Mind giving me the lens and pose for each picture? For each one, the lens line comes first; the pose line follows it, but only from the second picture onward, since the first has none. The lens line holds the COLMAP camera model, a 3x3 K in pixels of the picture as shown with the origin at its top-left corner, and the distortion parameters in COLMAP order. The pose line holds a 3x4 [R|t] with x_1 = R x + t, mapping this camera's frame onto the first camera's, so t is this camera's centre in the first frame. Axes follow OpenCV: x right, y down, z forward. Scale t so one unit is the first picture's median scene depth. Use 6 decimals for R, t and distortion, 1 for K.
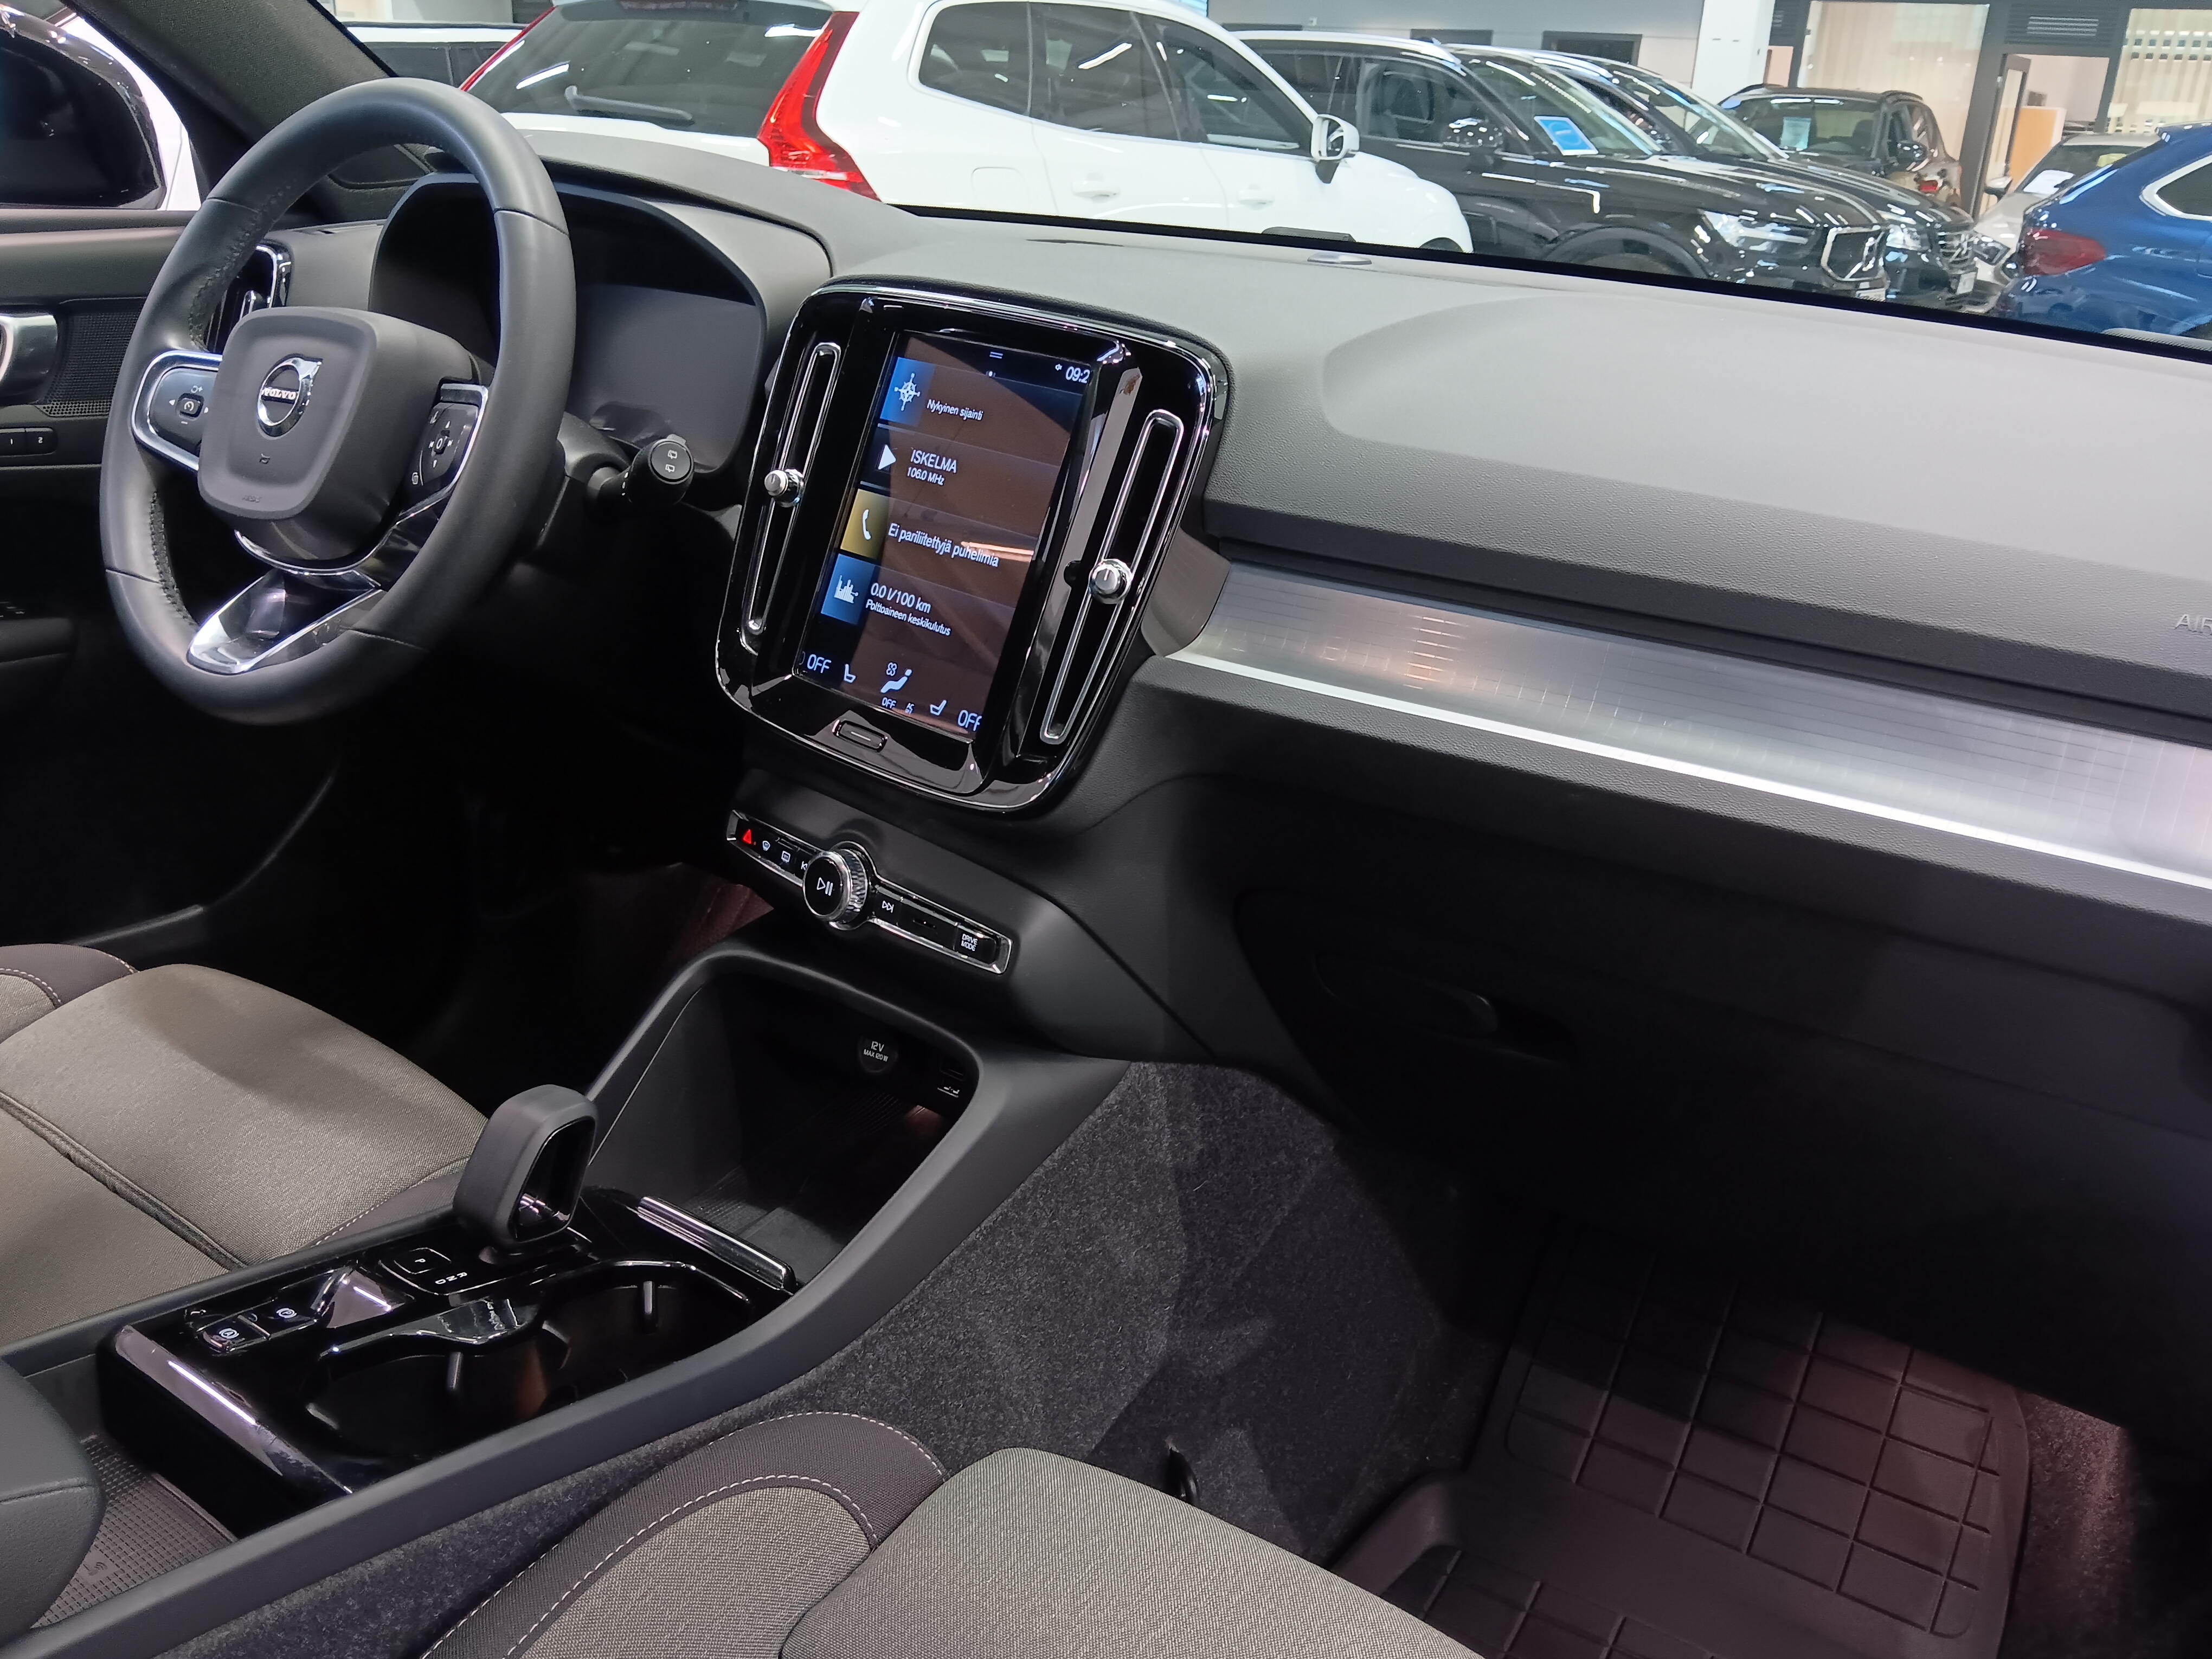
lens RADIAL K [[1829.6, 0, 1110.8], [0, 1829.6, 845.6], [0, 0, 1]] dist [0.116935, -0.283866]
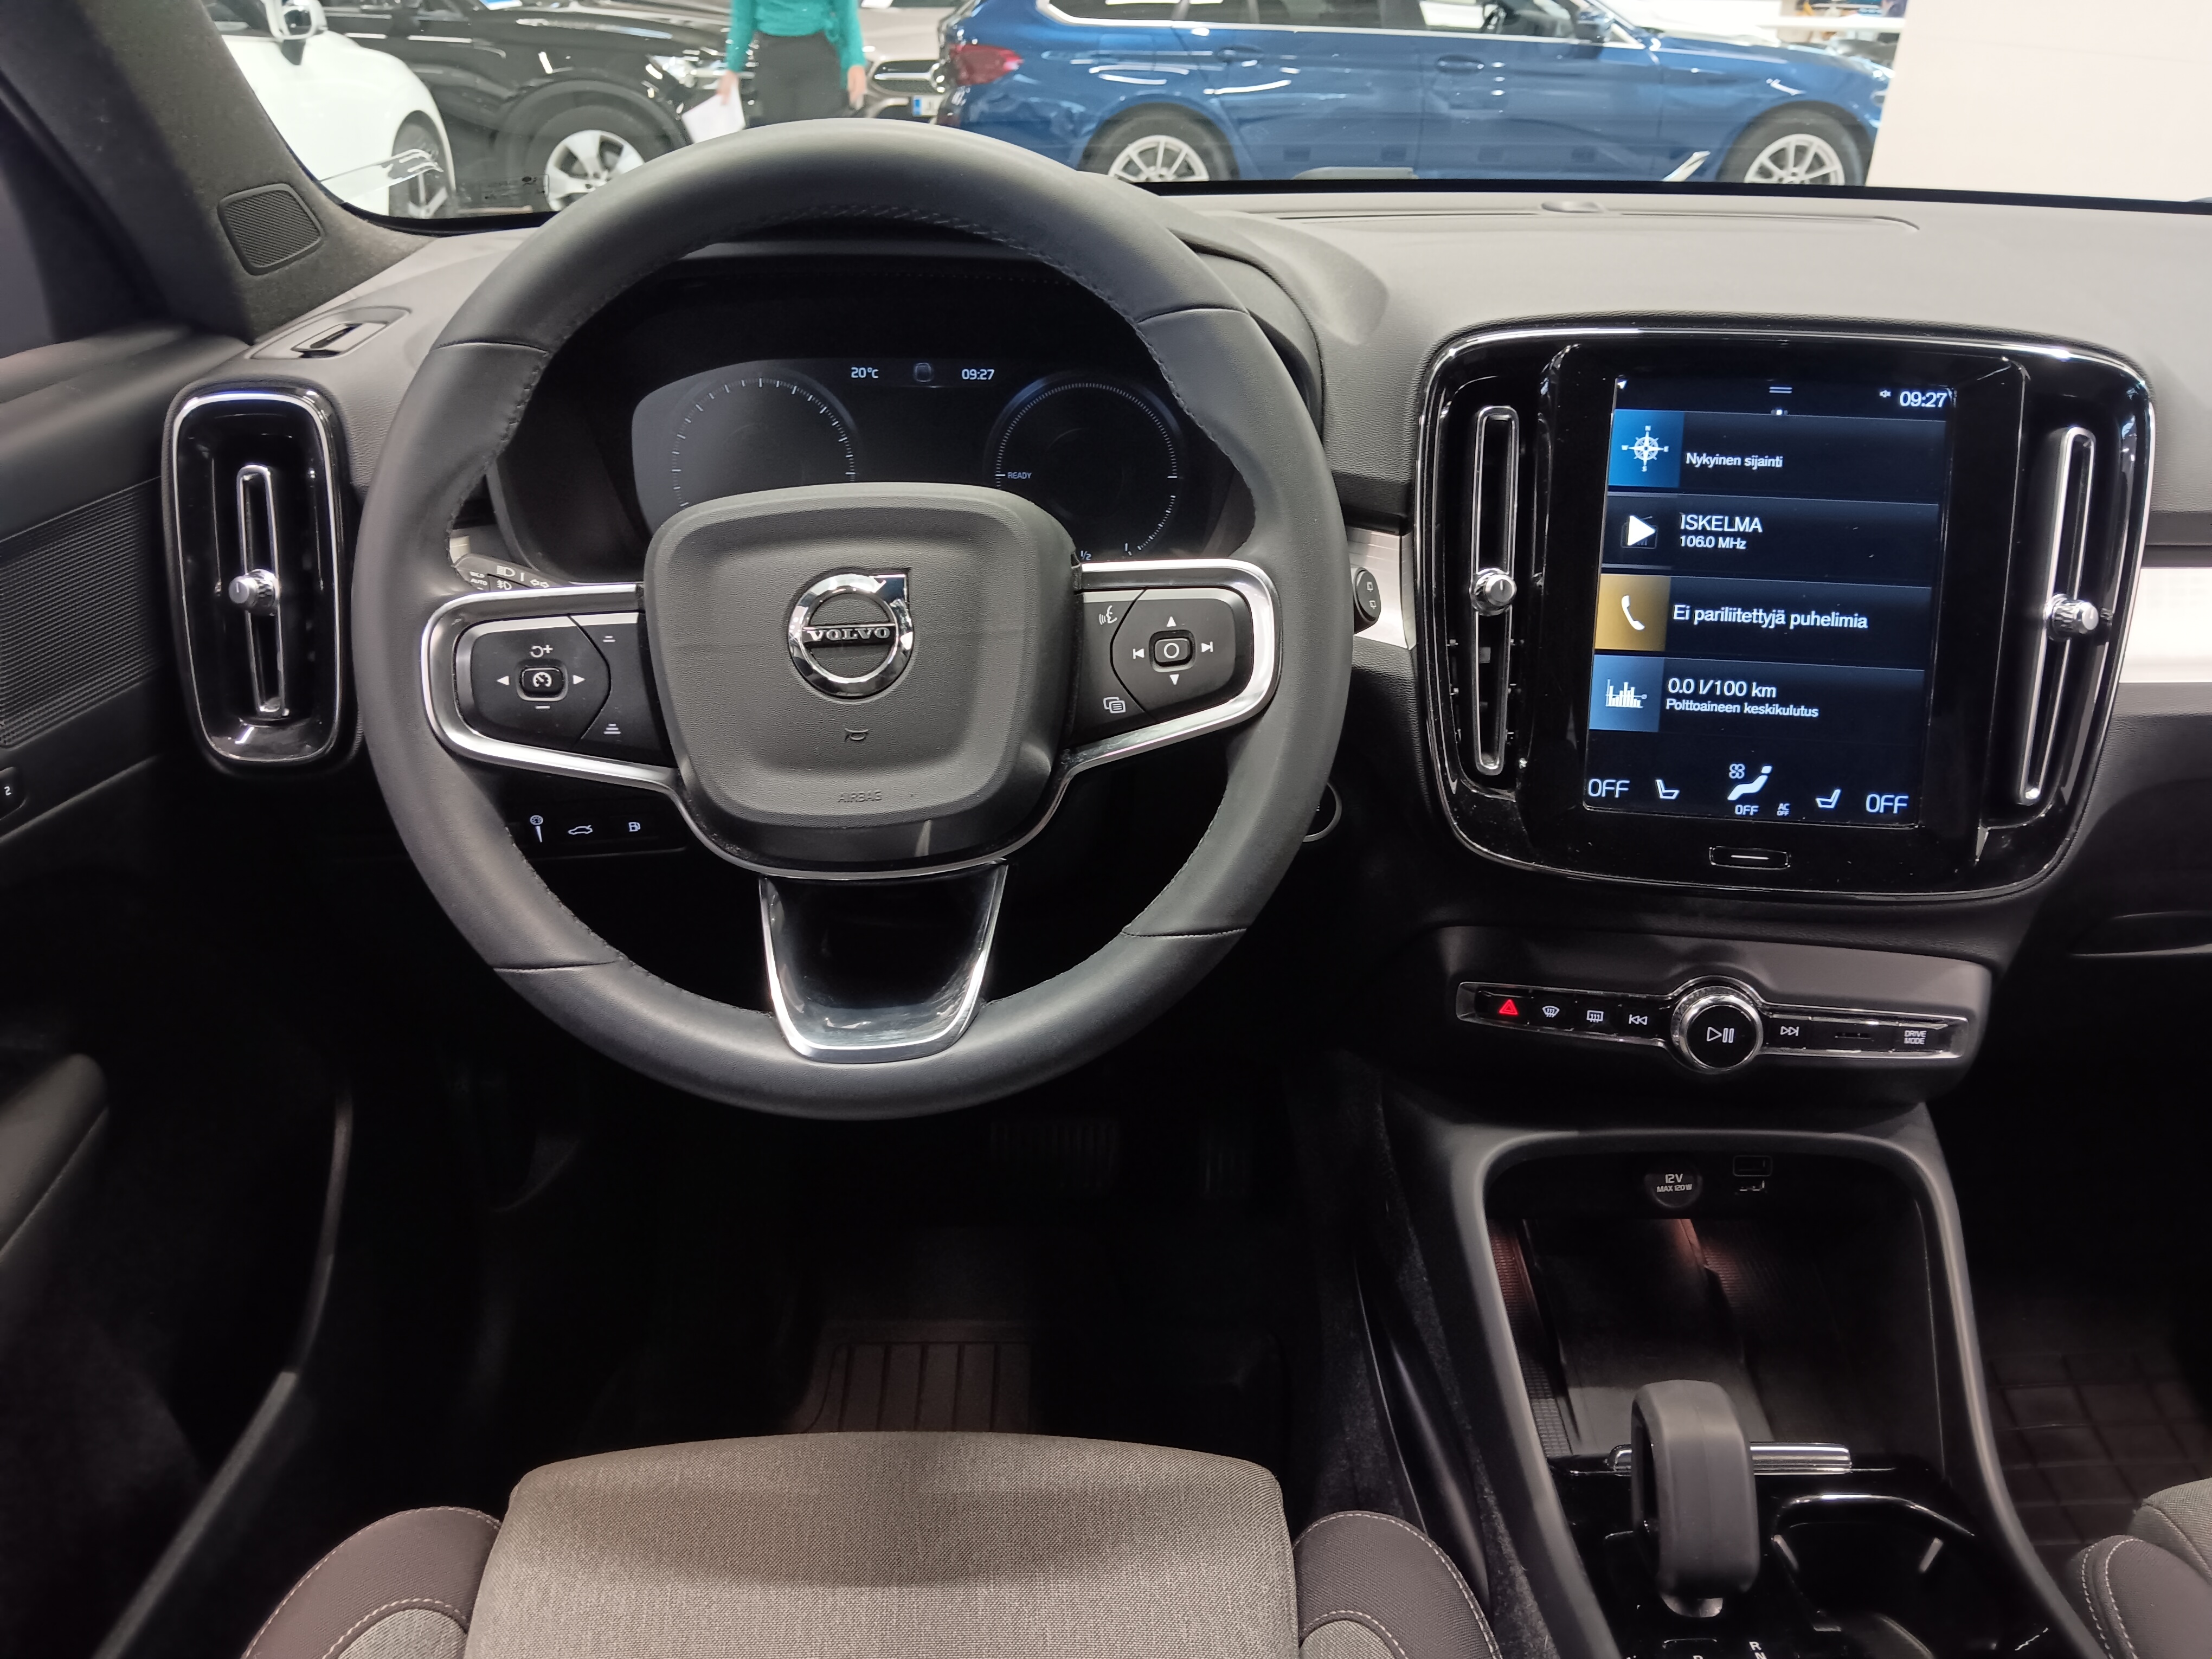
lens RADIAL K [[1717.5, 0, 1103.5], [0, 1717.5, 834.0], [0, 0, 1]] dist [0.091128, -0.223717]
pose [[0.808289, -0.308605, 0.501430, -0.734594], [0.257512, 0.951152, 0.170284, -0.267907], [-0.529486, -0.008515, 0.848276, 0.444240]]
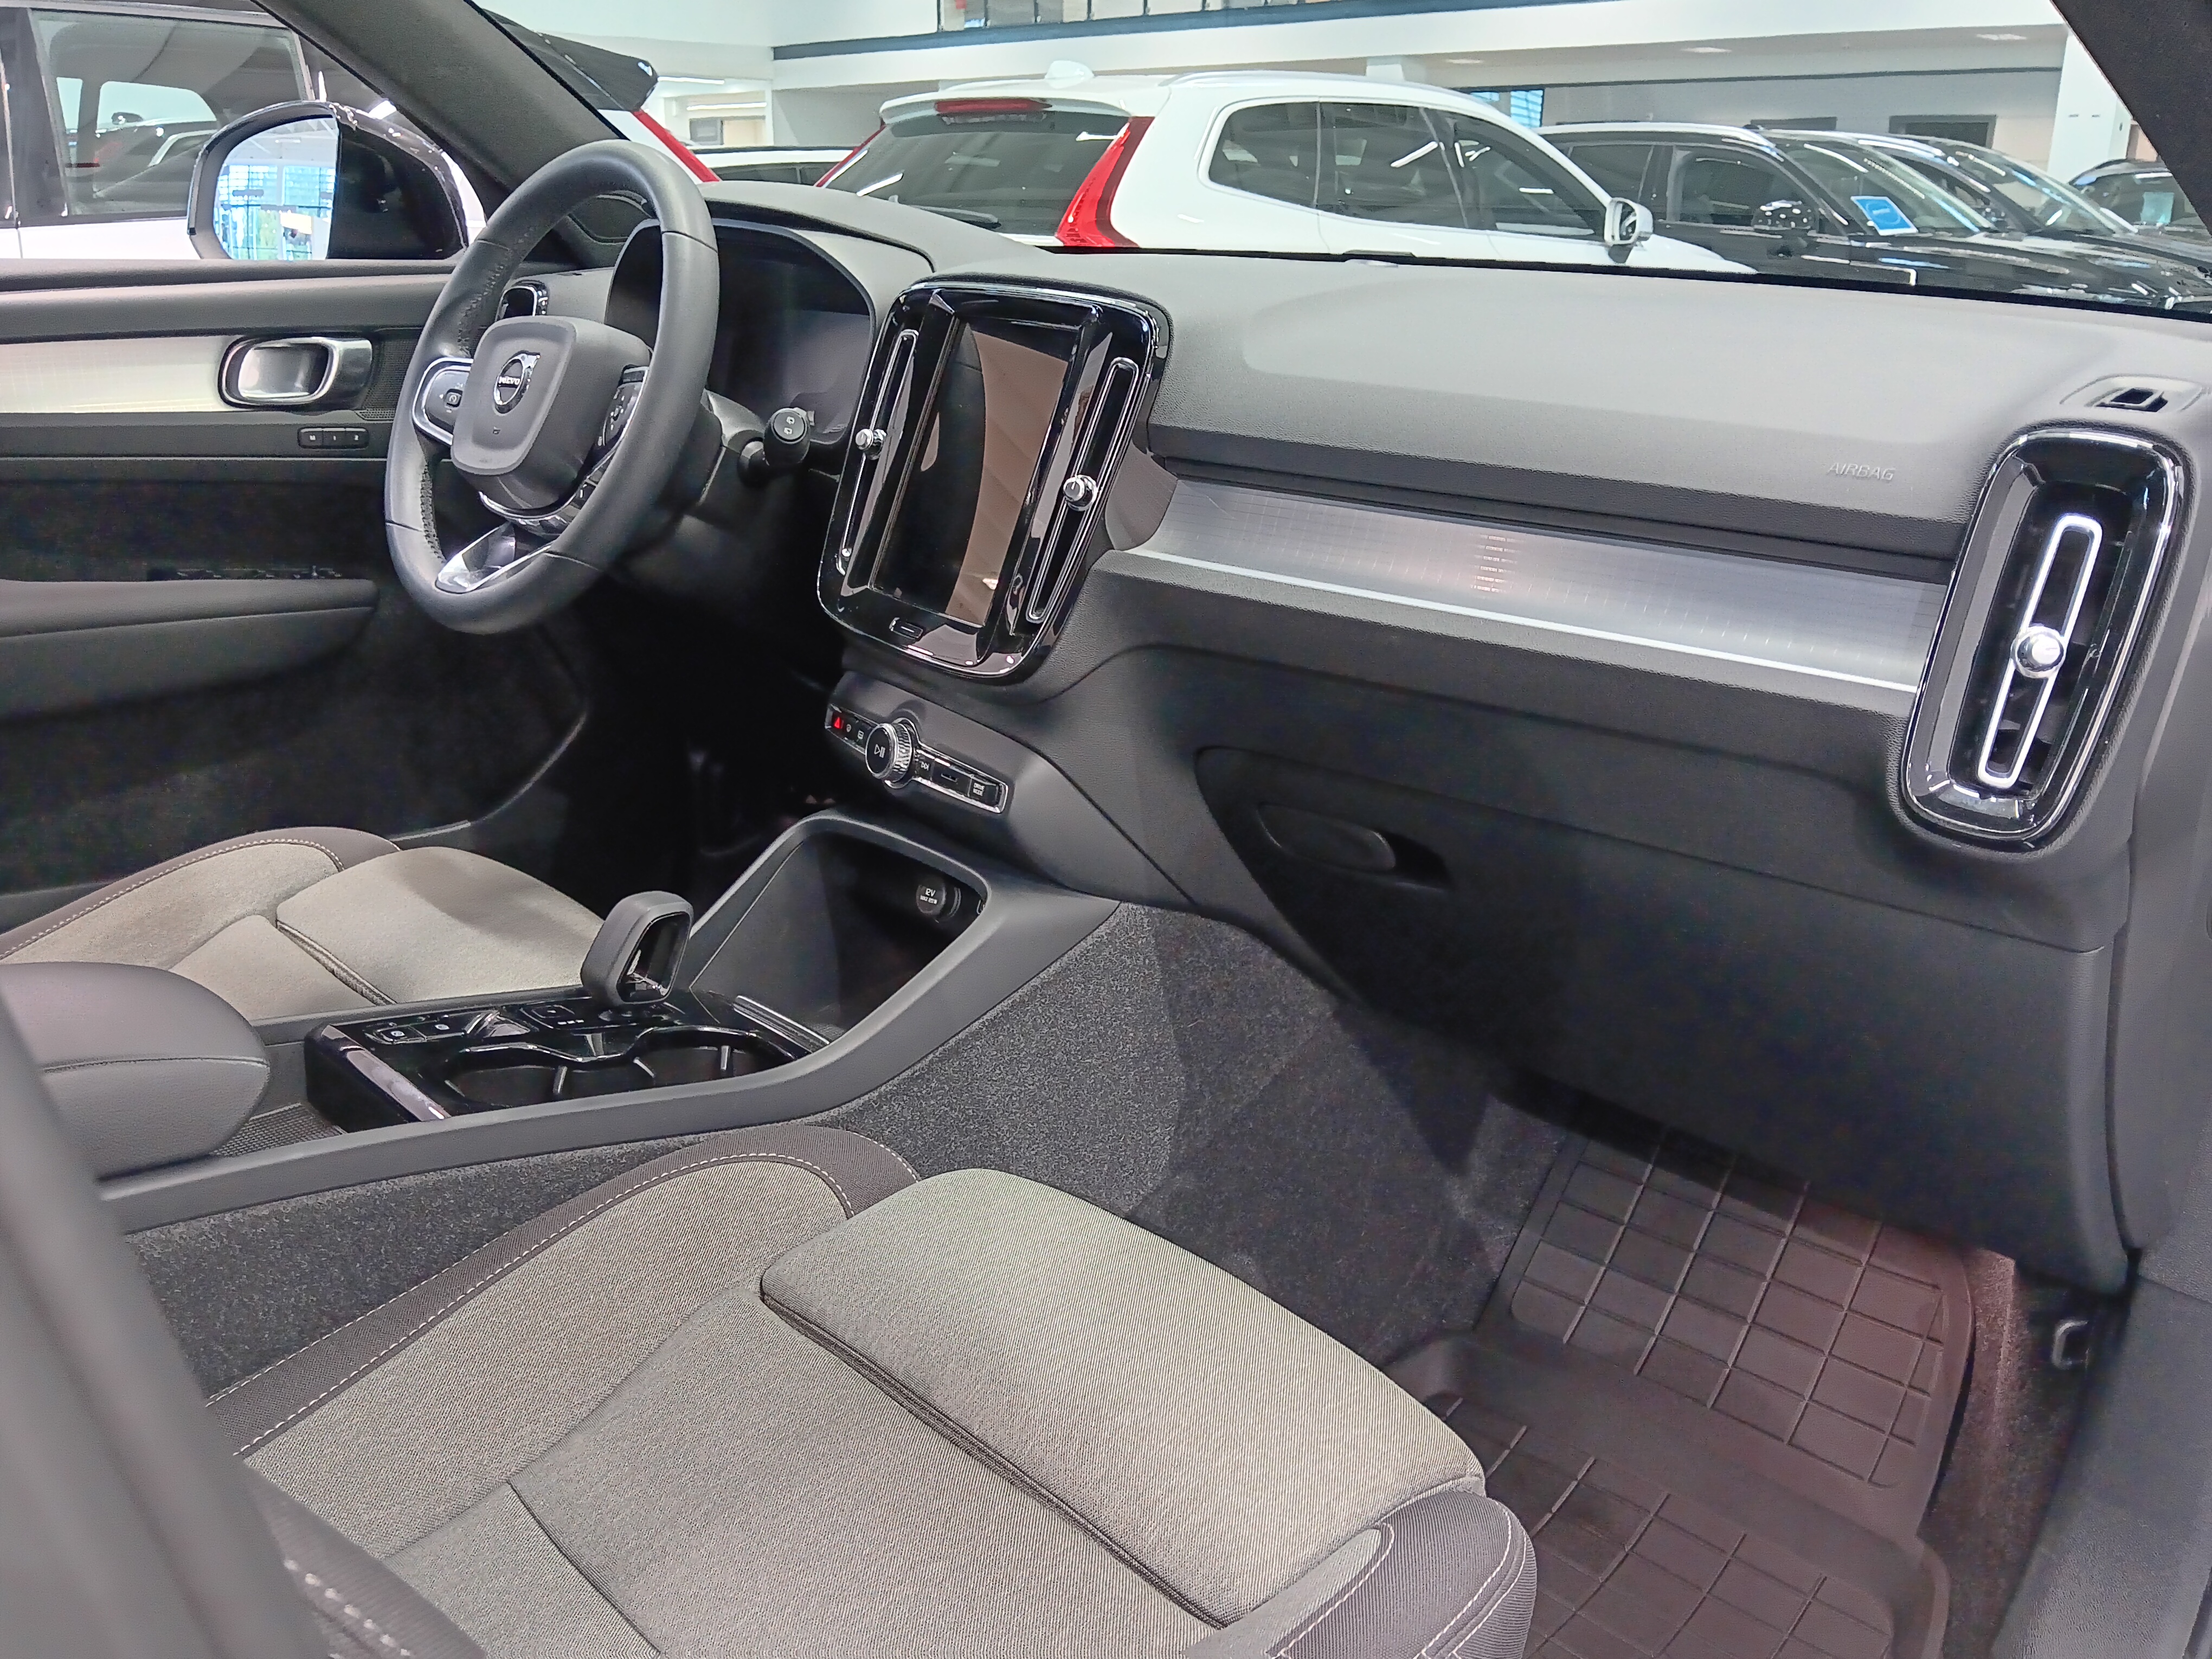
lens RADIAL K [[1829.6, 0, 1110.8], [0, 1829.6, 845.6], [0, 0, 1]] dist [0.116935, -0.283866]
pose [[0.983466, 0.024155, -0.179474, 0.217146], [-0.033833, 0.998122, -0.051060, 0.139617], [0.177904, 0.056287, 0.982437, -0.194572]]
